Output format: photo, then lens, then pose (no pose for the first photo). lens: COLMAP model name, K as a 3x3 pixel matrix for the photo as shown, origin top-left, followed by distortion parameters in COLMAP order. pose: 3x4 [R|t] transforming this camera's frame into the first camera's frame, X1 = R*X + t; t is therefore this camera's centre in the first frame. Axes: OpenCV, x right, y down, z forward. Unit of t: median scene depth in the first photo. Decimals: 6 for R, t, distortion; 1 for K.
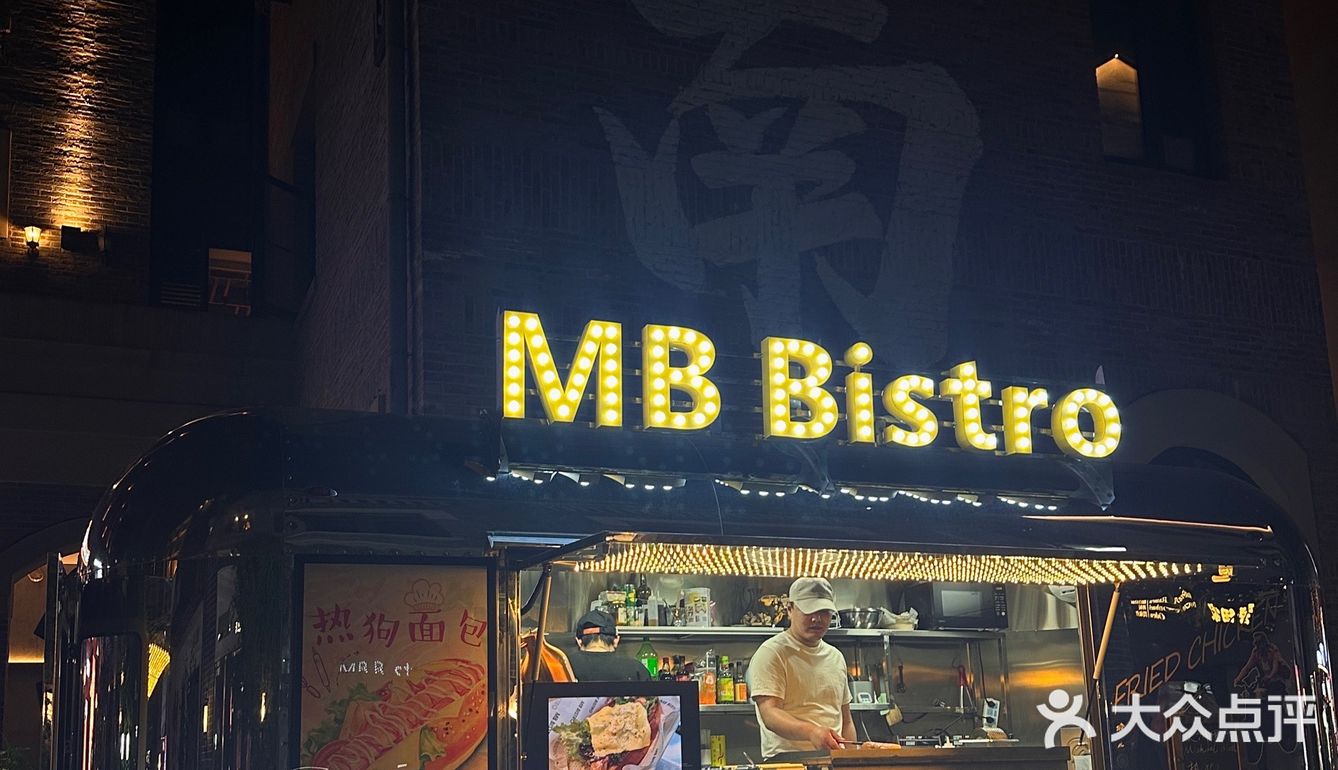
lens RADIAL K [[1343.7, 0, 680.3], [0, 1343.7, 496.2], [0, 0, 1]] dist [0.125241, -0.005358]
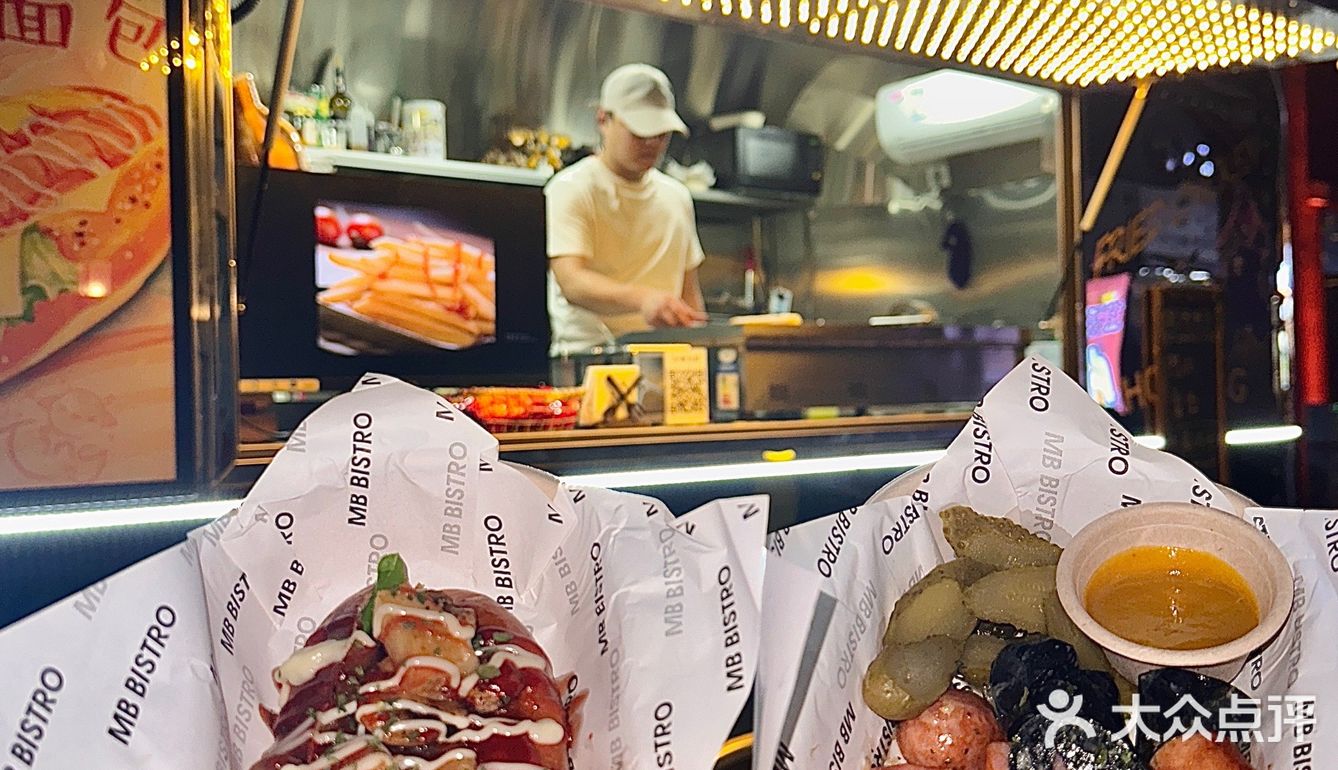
lens RADIAL K [[1388.6, 0, 669.0], [0, 1388.6, 385.0], [0, 0, 1]] dist [-0.010686, -0.021769]
pose [[0.954256, 0.016126, 0.298554, -0.106439], [-0.071076, 0.982155, 0.174128, 0.110460], [-0.290418, -0.187383, 0.938374, 0.425670]]
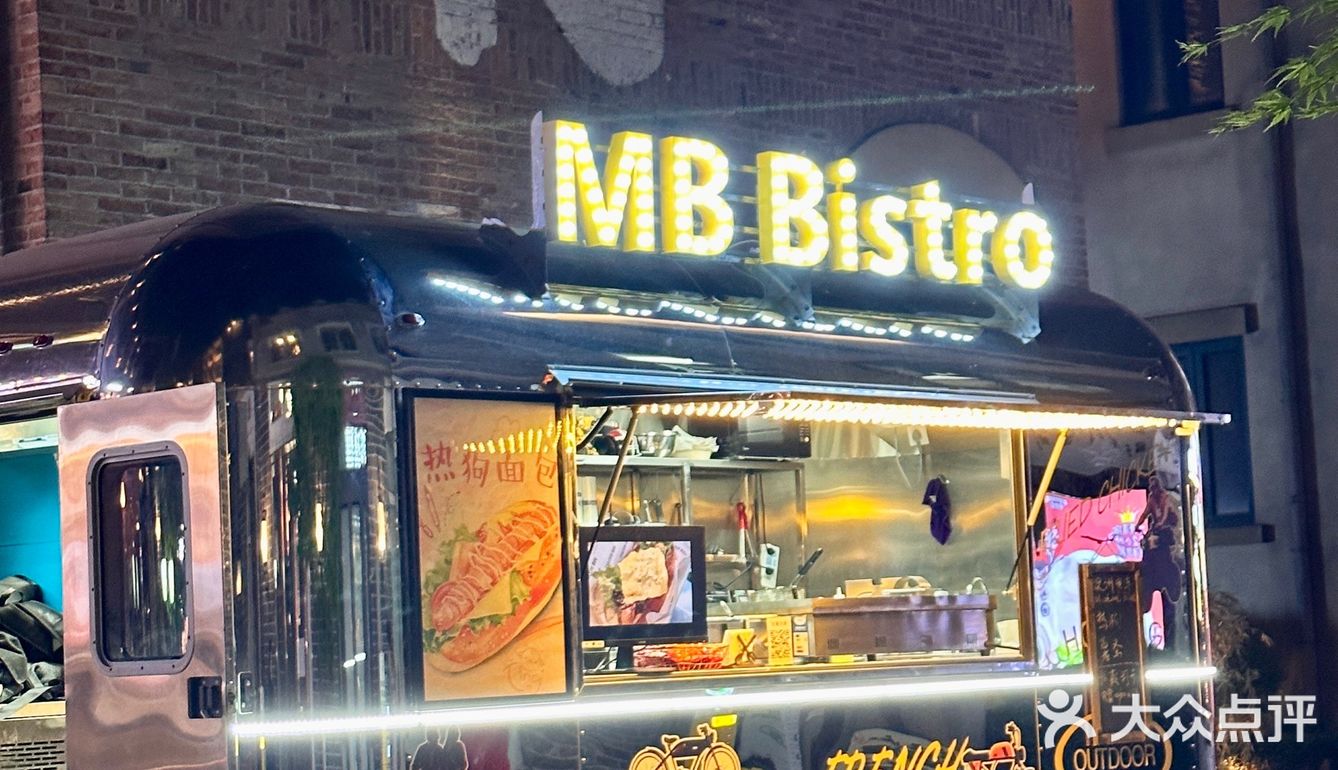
lens RADIAL K [[2899.4, 0, 669.0], [0, 2899.4, 385.0], [0, 0, 1]] dist [0.110222, 0.231739]
pose [[0.912197, 0.035152, 0.408241, -0.820347], [-0.074655, 0.993895, 0.081233, -0.119755], [-0.402893, -0.104578, 0.909253, -0.797452]]
